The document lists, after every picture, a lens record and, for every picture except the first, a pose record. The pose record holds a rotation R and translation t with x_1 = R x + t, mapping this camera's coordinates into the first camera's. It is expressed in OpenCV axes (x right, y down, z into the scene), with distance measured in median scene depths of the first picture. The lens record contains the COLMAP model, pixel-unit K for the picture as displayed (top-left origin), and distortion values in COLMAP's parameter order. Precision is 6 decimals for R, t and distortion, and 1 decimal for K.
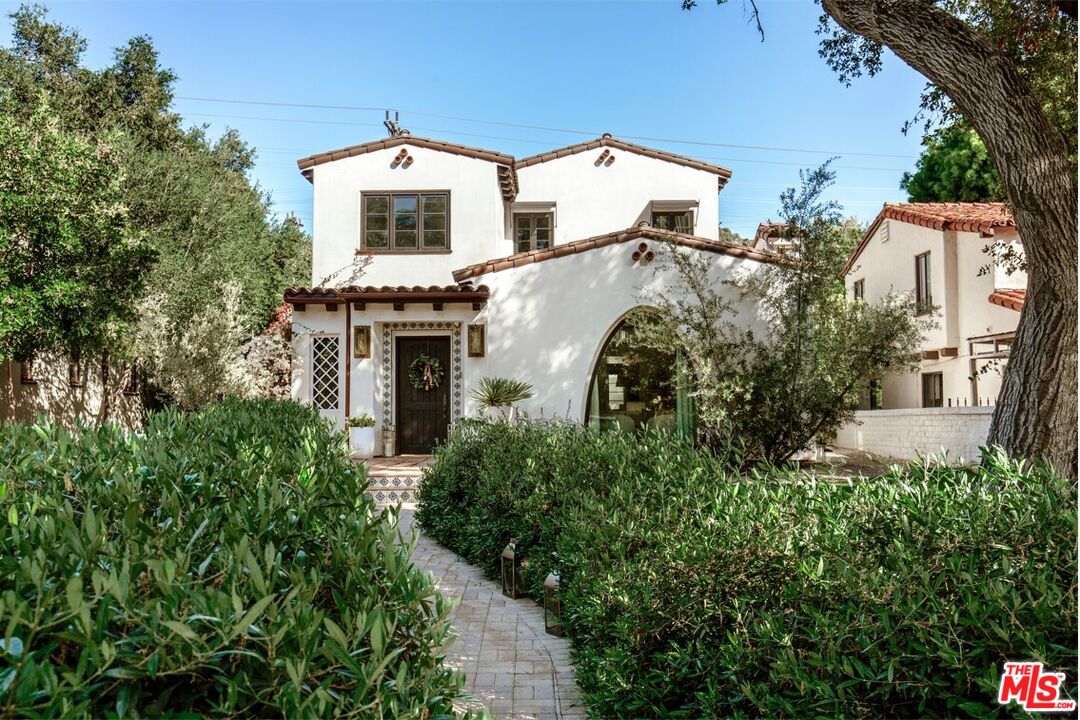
lens RADIAL K [[930.6, 0, 540.0], [0, 930.6, 360.0], [0, 0, 1]] dist [0.004249, 0.006542]
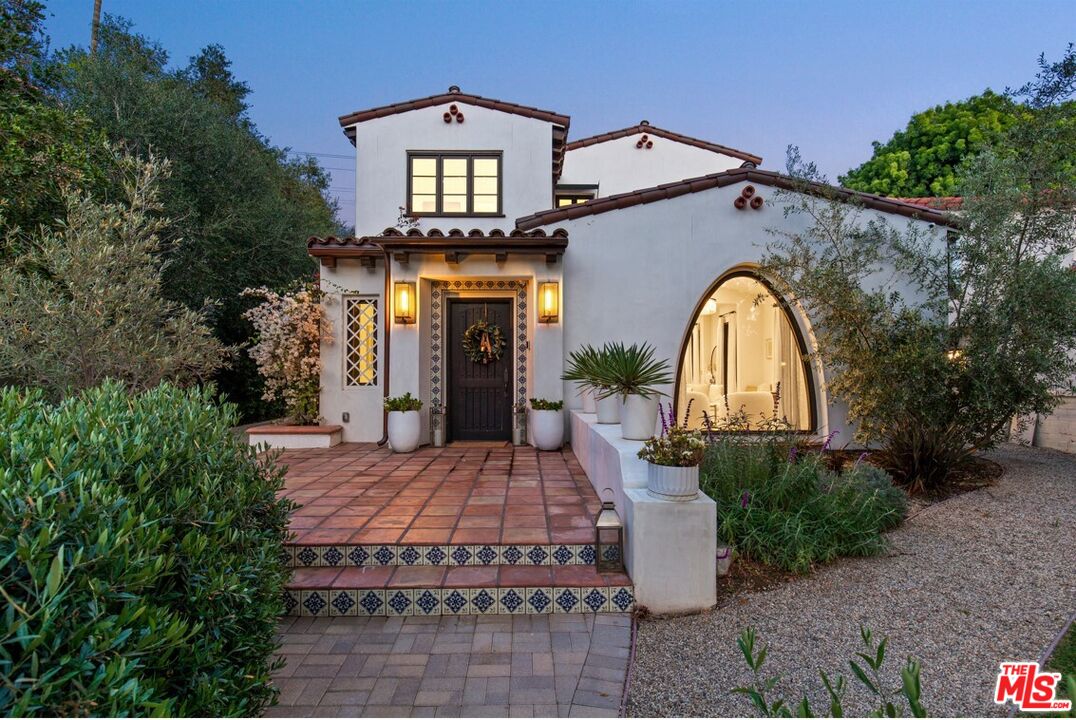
lens RADIAL K [[498.5, 0, 535.6], [0, 498.5, 365.6], [0, 0, 1]] dist [0.007209, -0.000433]
pose [[0.999144, 0.006848, 0.040798, -0.094223], [-0.008428, 0.999216, 0.038684, 0.016796], [-0.040502, -0.038995, 0.998418, 0.554692]]
